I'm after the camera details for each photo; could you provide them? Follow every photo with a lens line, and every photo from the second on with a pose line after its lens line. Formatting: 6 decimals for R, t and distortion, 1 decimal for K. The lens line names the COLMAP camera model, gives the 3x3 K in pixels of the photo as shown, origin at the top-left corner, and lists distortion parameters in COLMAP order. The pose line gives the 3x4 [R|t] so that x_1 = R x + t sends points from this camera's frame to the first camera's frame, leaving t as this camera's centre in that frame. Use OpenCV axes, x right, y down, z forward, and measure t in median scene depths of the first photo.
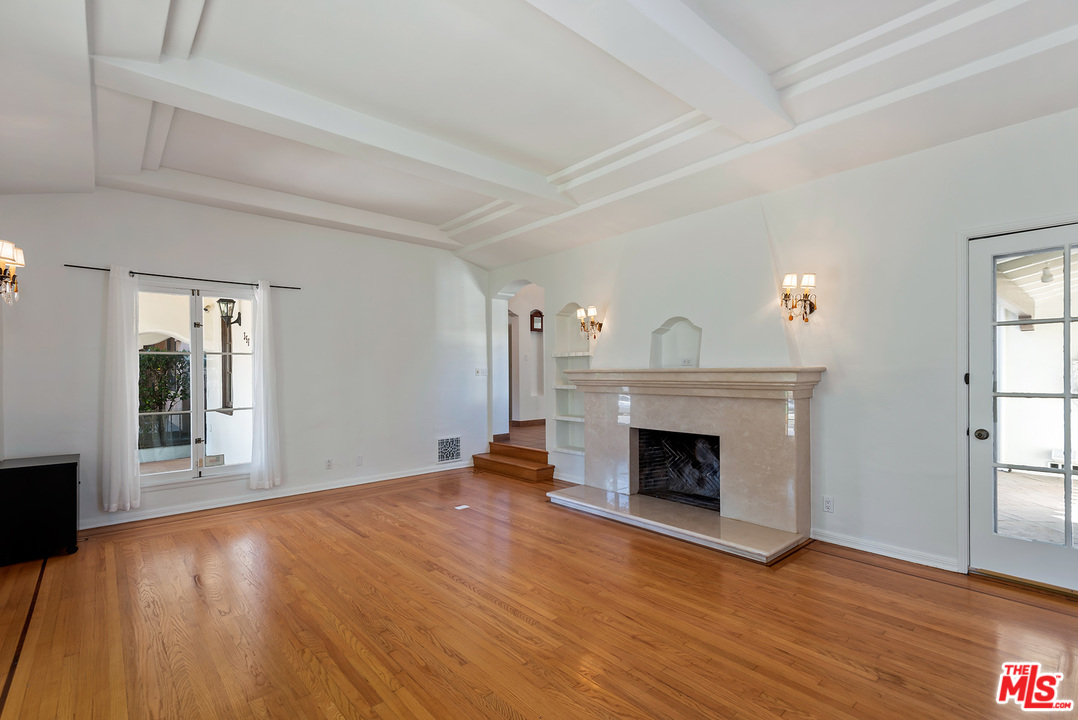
lens RADIAL K [[479.4, 0, 541.2], [0, 479.4, 376.5], [0, 0, 1]] dist [0.032940, 0.000056]
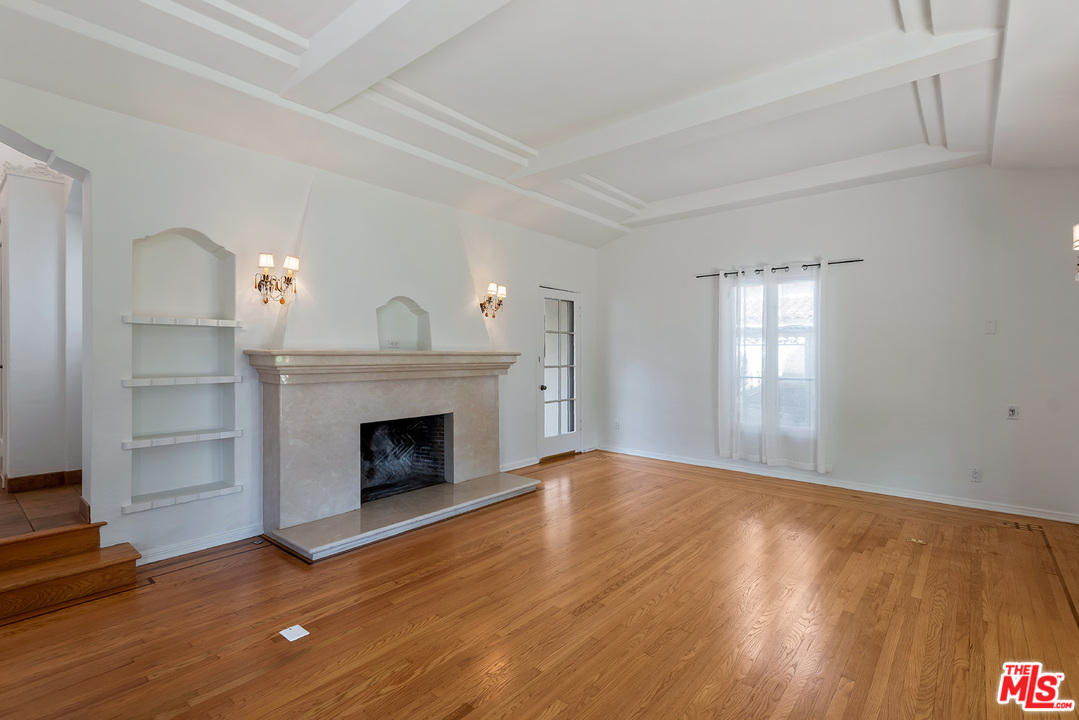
lens RADIAL K [[512.3, 0, 541.5], [0, 512.3, 351.8], [0, 0, 1]] dist [0.024200, -0.000452]
pose [[-0.135982, 0.011143, 0.990649, -0.824998], [0.009622, 0.999904, -0.009927, -0.003386], [-0.990665, 0.008182, -0.136077, 0.946041]]
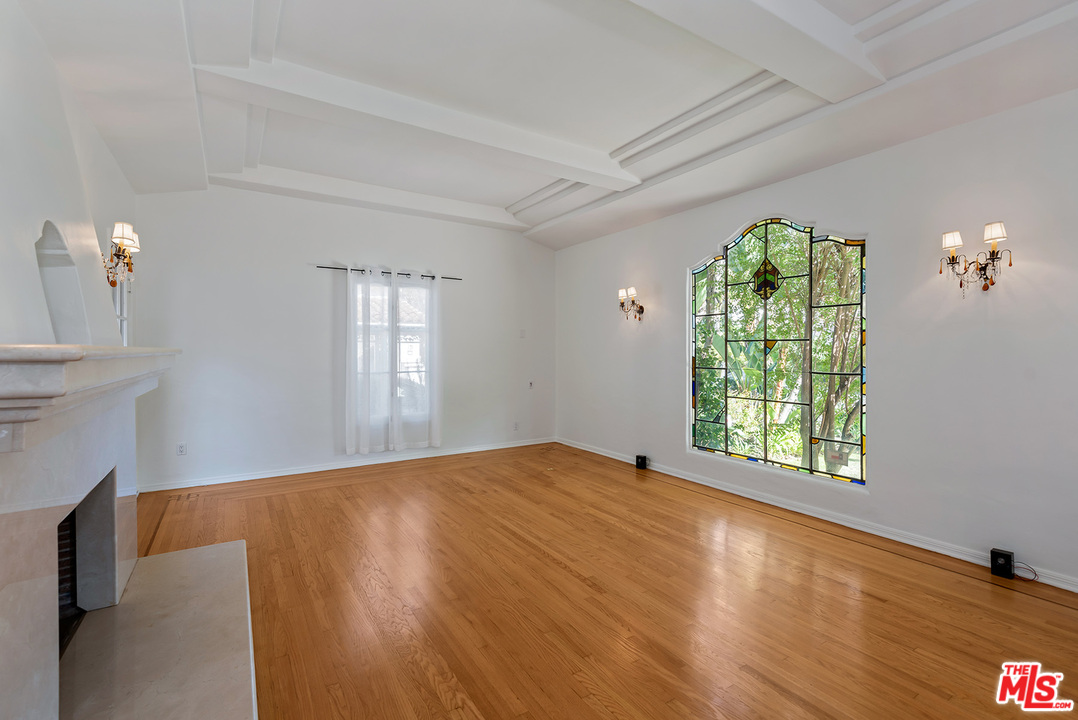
lens RADIAL K [[485.6, 0, 539.3], [0, 485.6, 352.8], [0, 0, 1]] dist [0.042131, -0.019859]
pose [[-0.985872, 0.005146, 0.167423, -0.223987], [0.008159, 0.999817, 0.017314, -0.019030], [-0.167303, 0.018435, -0.985733, 1.479481]]
